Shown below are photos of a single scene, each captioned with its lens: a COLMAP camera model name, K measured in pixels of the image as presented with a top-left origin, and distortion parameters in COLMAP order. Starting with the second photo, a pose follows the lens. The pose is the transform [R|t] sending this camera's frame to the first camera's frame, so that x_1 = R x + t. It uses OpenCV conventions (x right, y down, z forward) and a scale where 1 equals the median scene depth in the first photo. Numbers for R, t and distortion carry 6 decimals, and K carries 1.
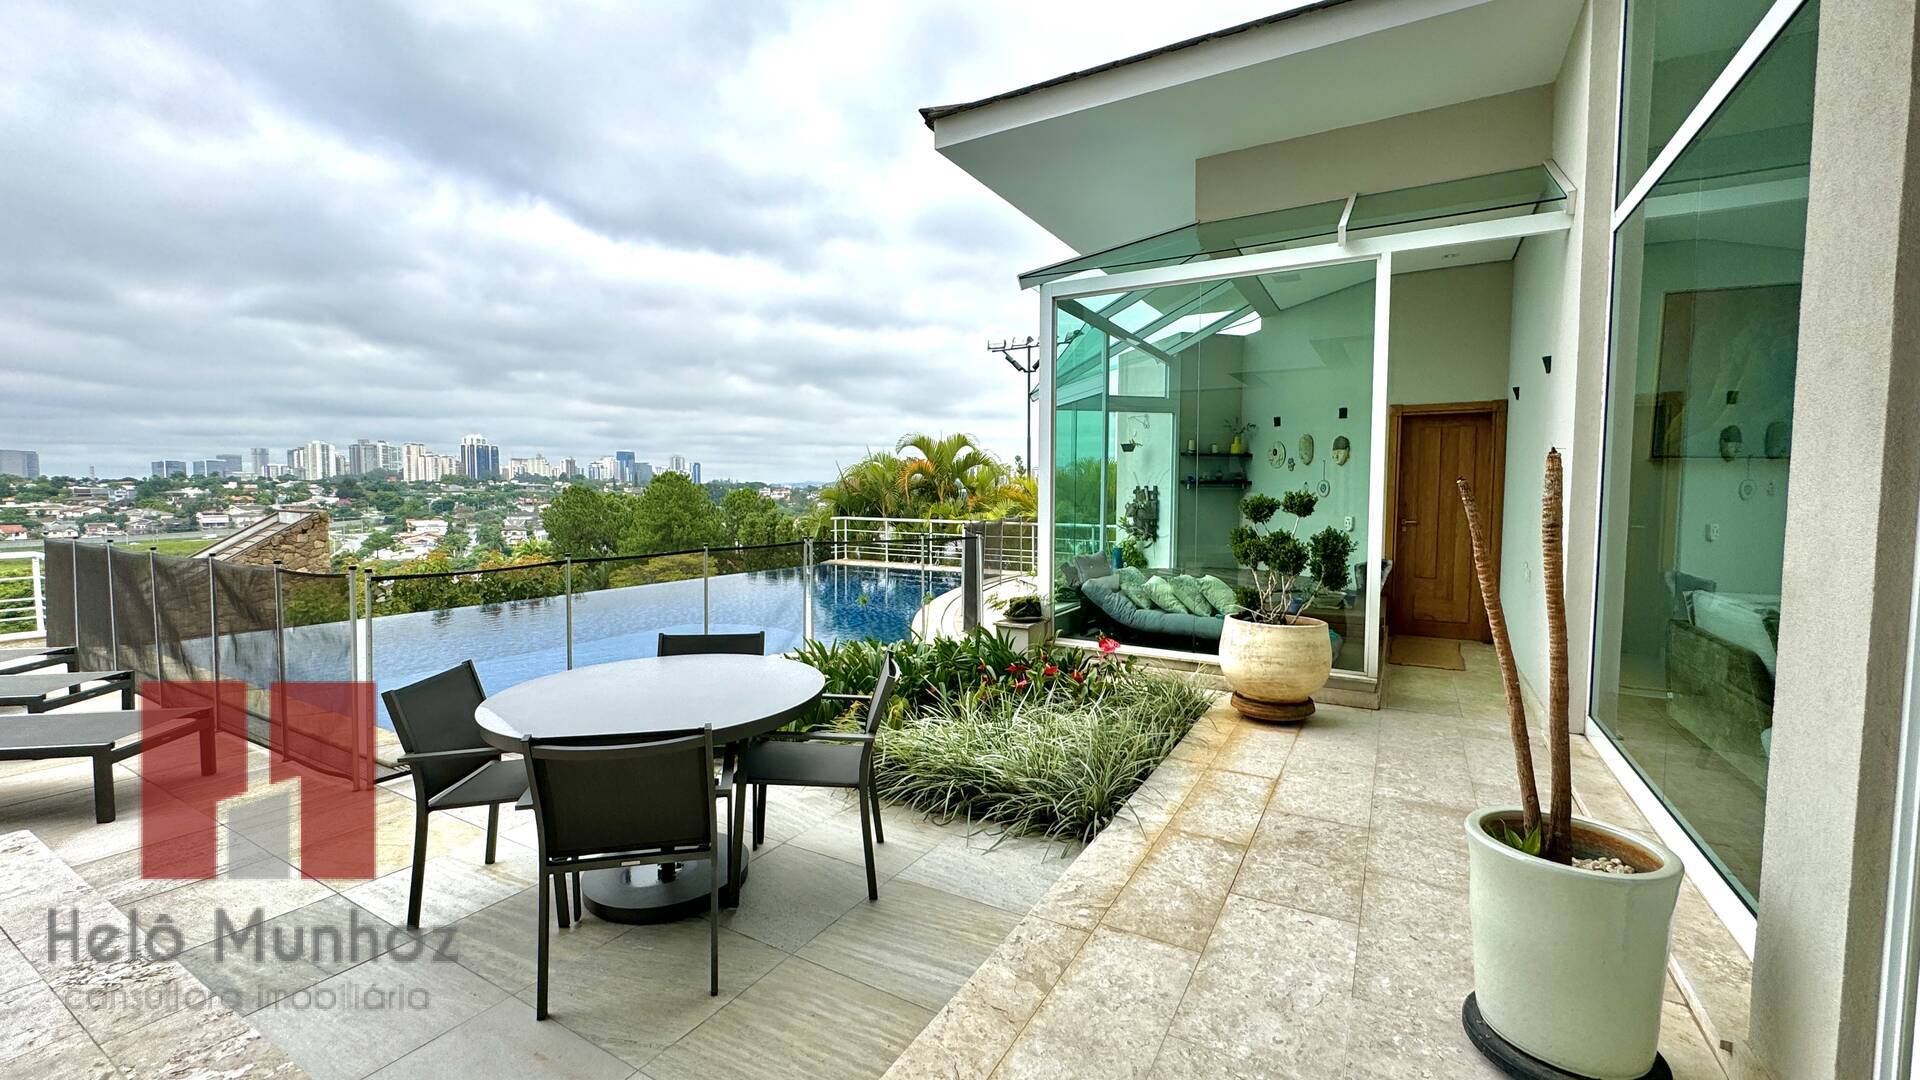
lens RADIAL K [[761.0, 0, 957.8], [0, 761.0, 541.5], [0, 0, 1]] dist [-0.004061, 0.000986]
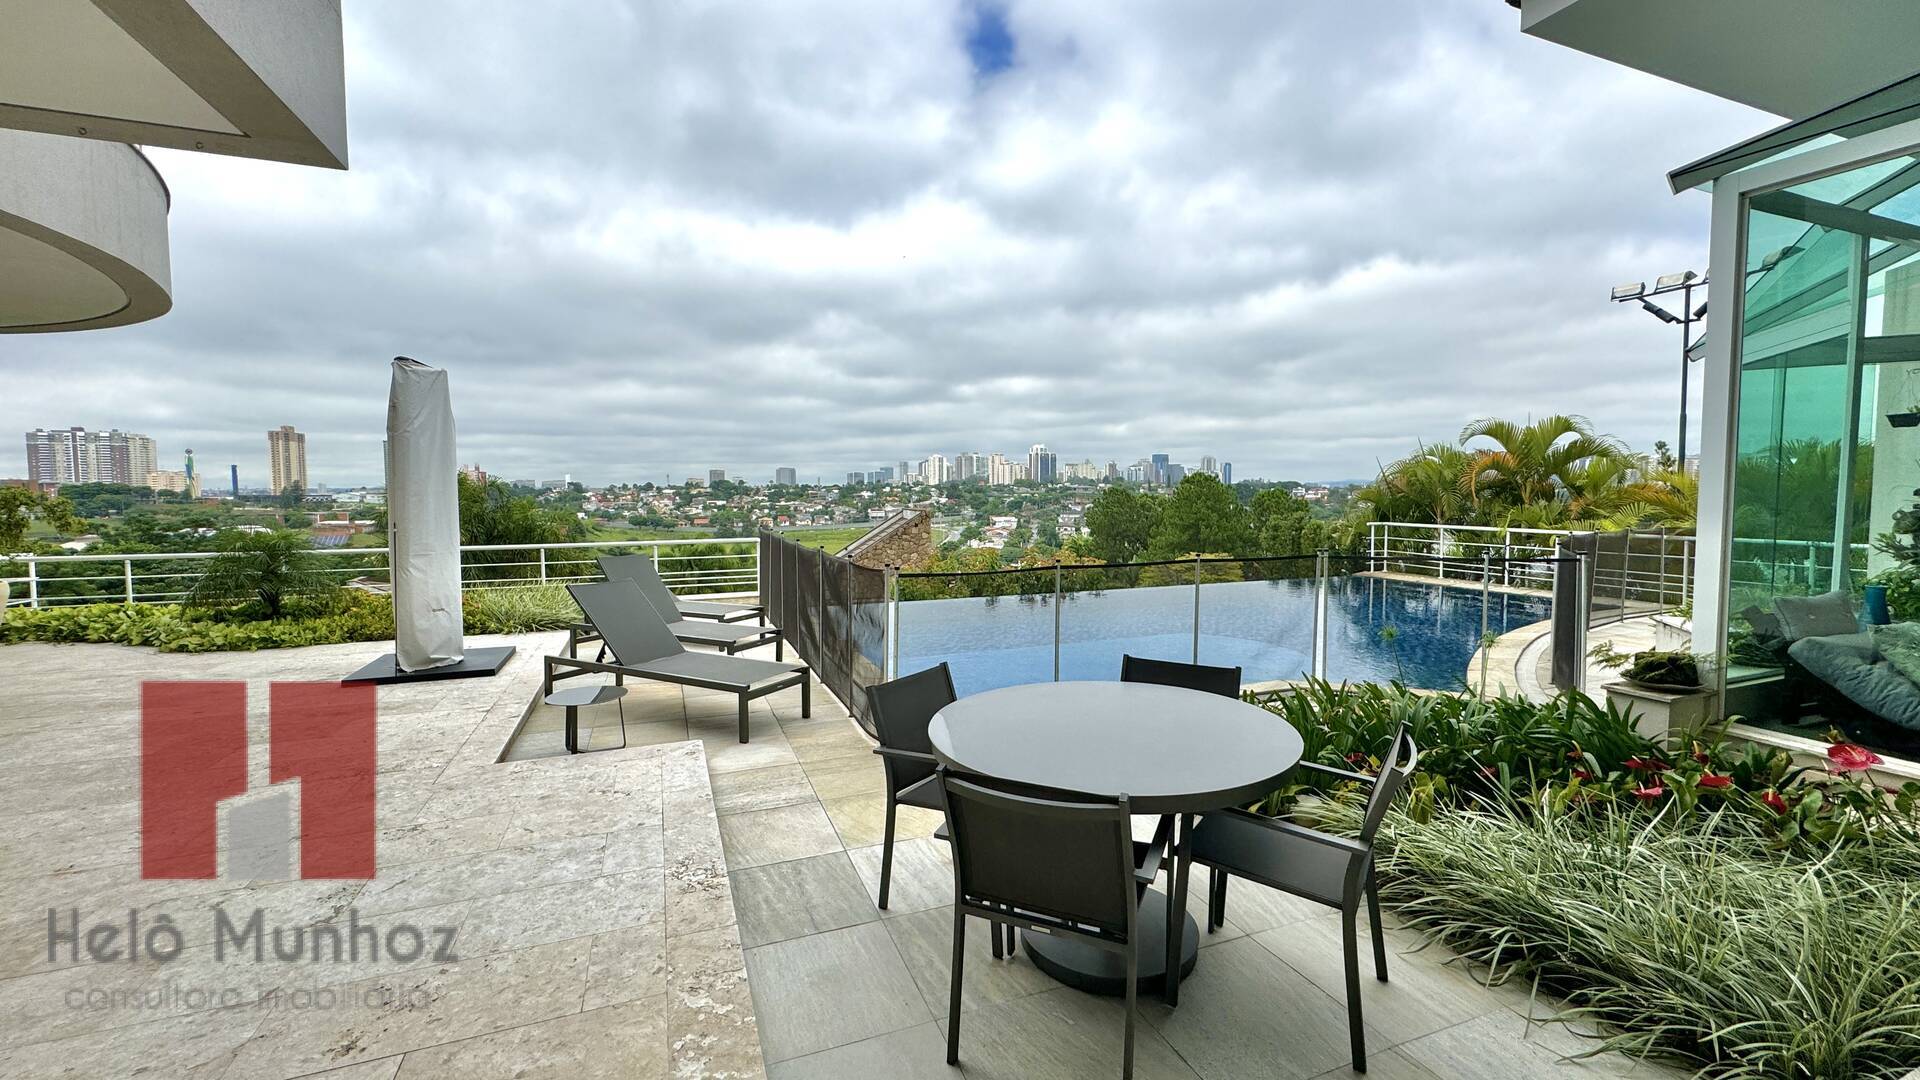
lens RADIAL K [[761.0, 0, 961.3], [0, 761.0, 534.9], [0, 0, 1]] dist [-0.004061, 0.000986]
pose [[0.786256, 0.028256, -0.617254, 0.007145], [-0.033579, 0.999432, 0.002977, -0.008384], [0.616987, 0.018386, 0.786758, 0.062522]]
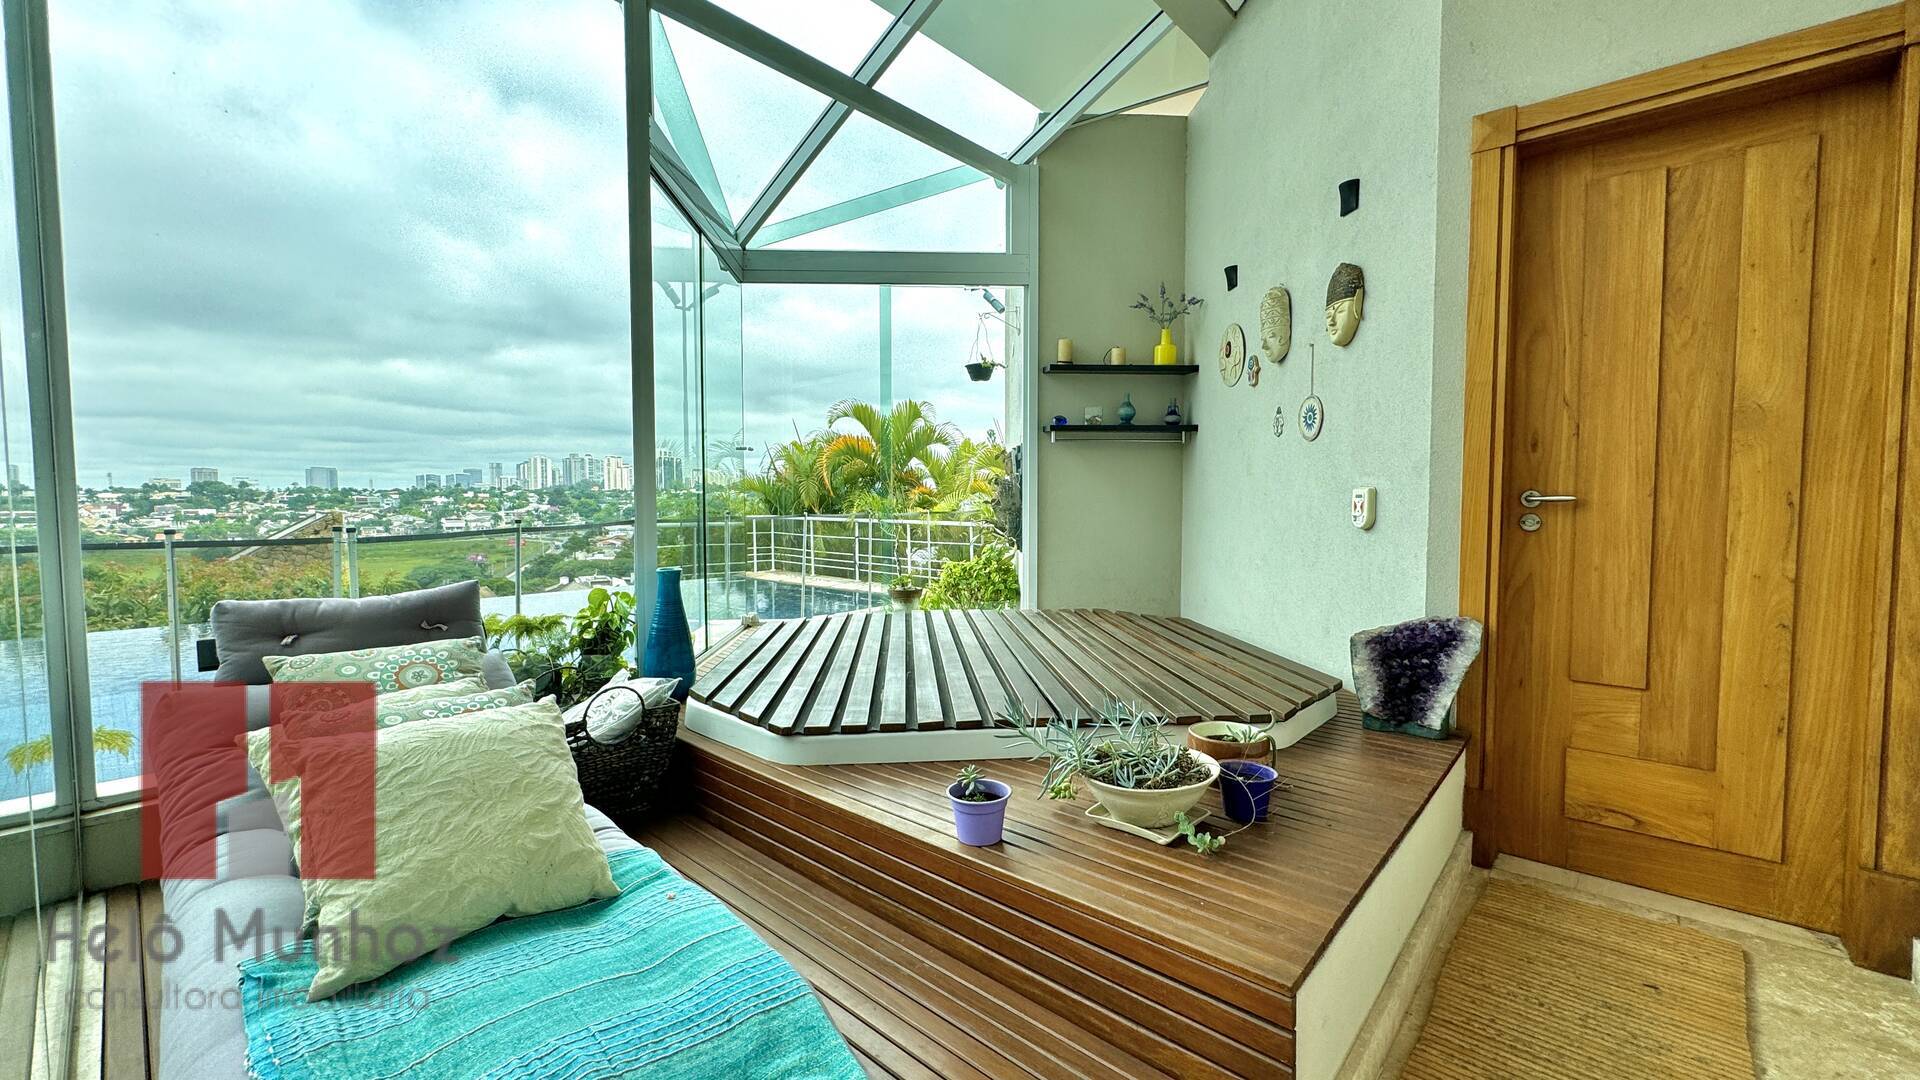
lens RADIAL K [[761.0, 0, 963.5], [0, 761.0, 538.2], [0, 0, 1]] dist [-0.004061, 0.000986]
pose [[0.980868, 0.005867, -0.194588, 0.339461], [-0.008330, 0.999895, -0.011837, -0.003624], [0.194498, 0.013232, 0.980814, 0.526092]]
